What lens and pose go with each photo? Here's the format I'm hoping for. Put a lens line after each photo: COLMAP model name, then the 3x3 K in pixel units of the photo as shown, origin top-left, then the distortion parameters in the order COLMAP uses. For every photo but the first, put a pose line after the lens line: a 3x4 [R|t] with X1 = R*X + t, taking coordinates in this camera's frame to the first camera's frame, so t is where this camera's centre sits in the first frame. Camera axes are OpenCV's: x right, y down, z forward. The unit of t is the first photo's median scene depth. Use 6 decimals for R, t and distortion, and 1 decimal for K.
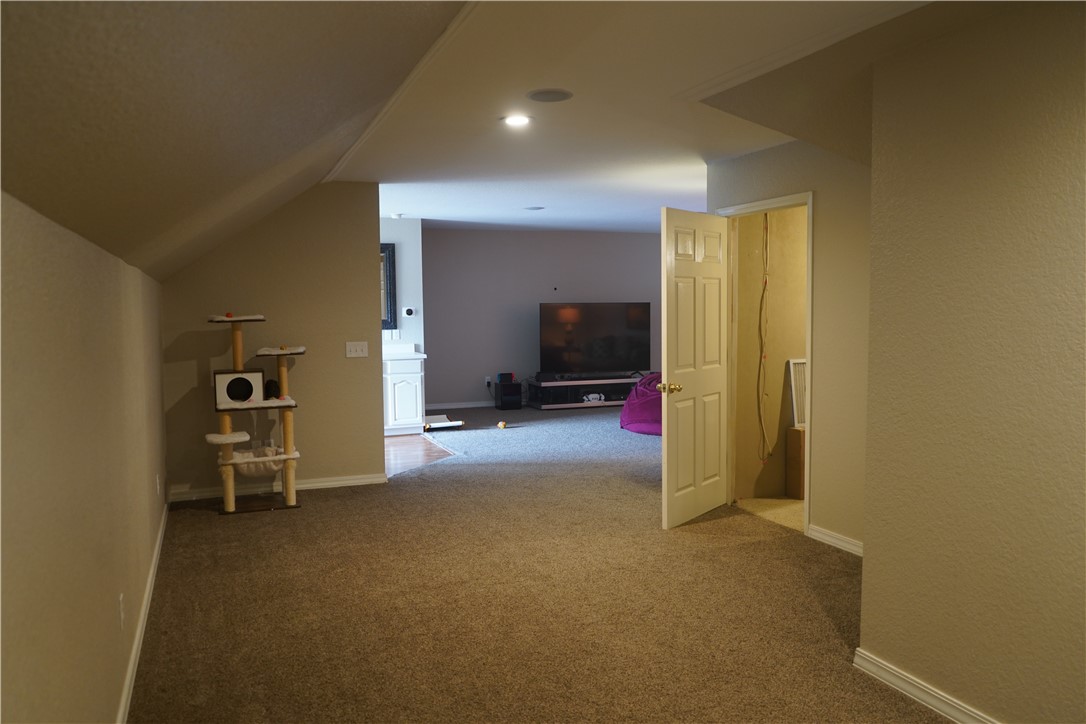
lens RADIAL K [[865.2, 0, 542.1], [0, 865.2, 362.0], [0, 0, 1]] dist [-0.014443, 0.016693]
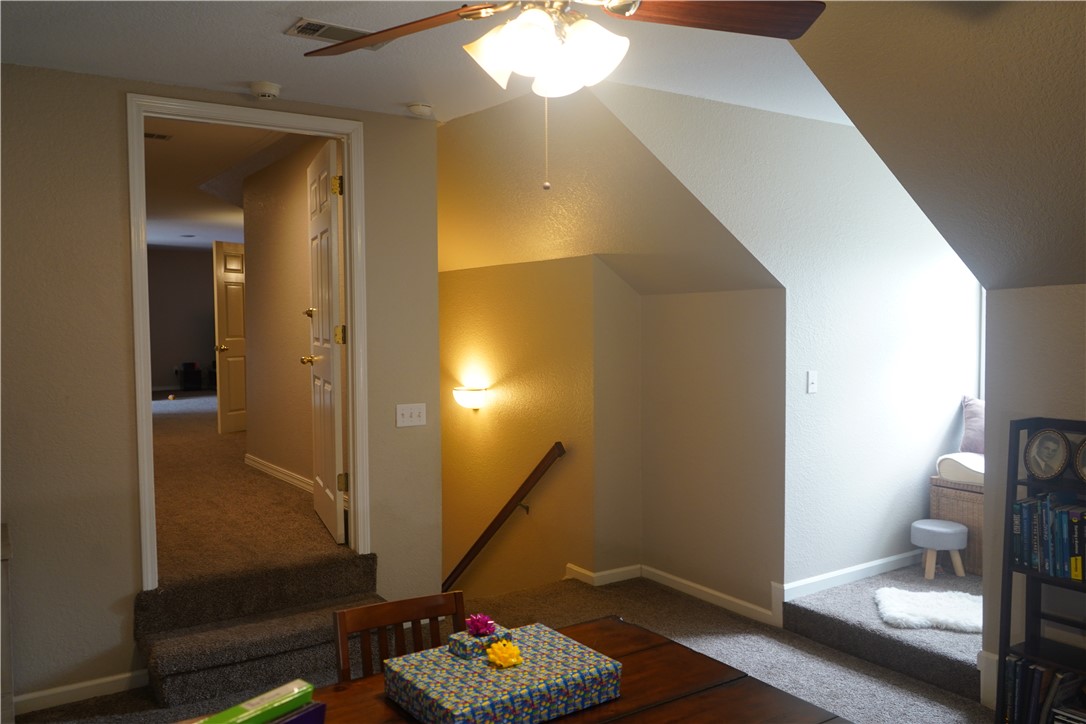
lens RADIAL K [[865.2, 0, 542.4], [0, 865.2, 365.9], [0, 0, 1]] dist [-0.014443, 0.016693]
pose [[0.972250, -0.011916, 0.233640, 0.169272], [0.016047, 0.999747, -0.015791, 0.046666], [-0.233393, 0.019102, 0.972195, -0.361954]]
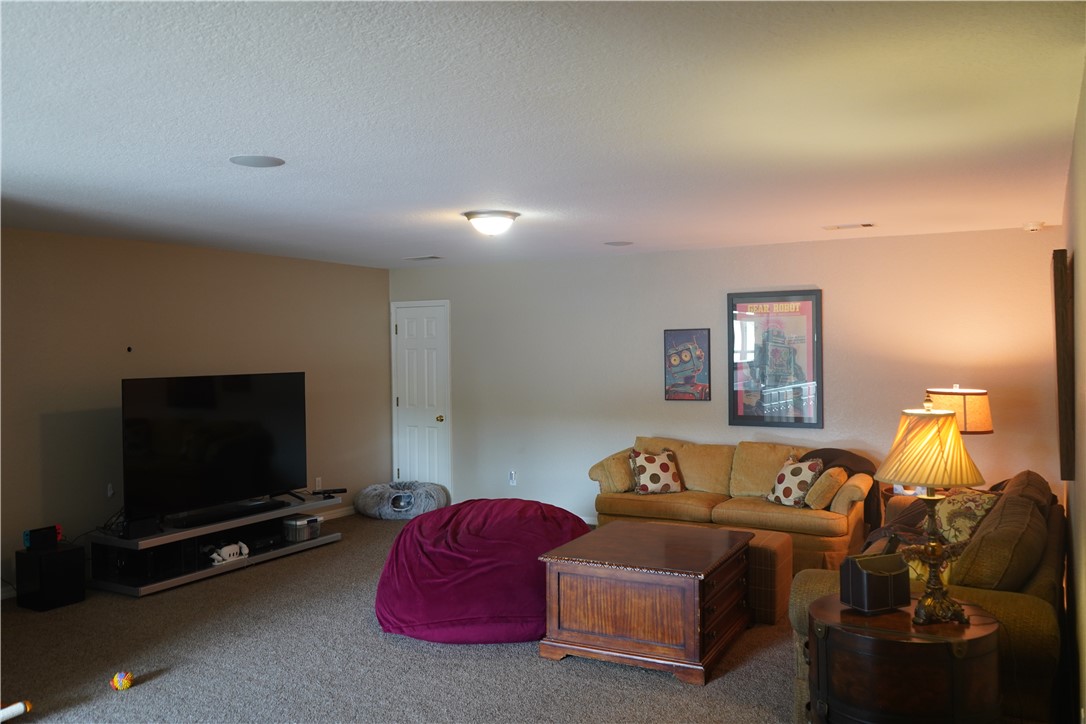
lens RADIAL K [[865.2, 0, 546.0], [0, 865.2, 356.9], [0, 0, 1]] dist [-0.014443, 0.016693]
pose [[0.767396, -0.000379, 0.641173, -0.132628], [0.043049, 0.997774, -0.050934, -0.043956], [-0.639727, 0.066689, 0.765704, 0.466998]]
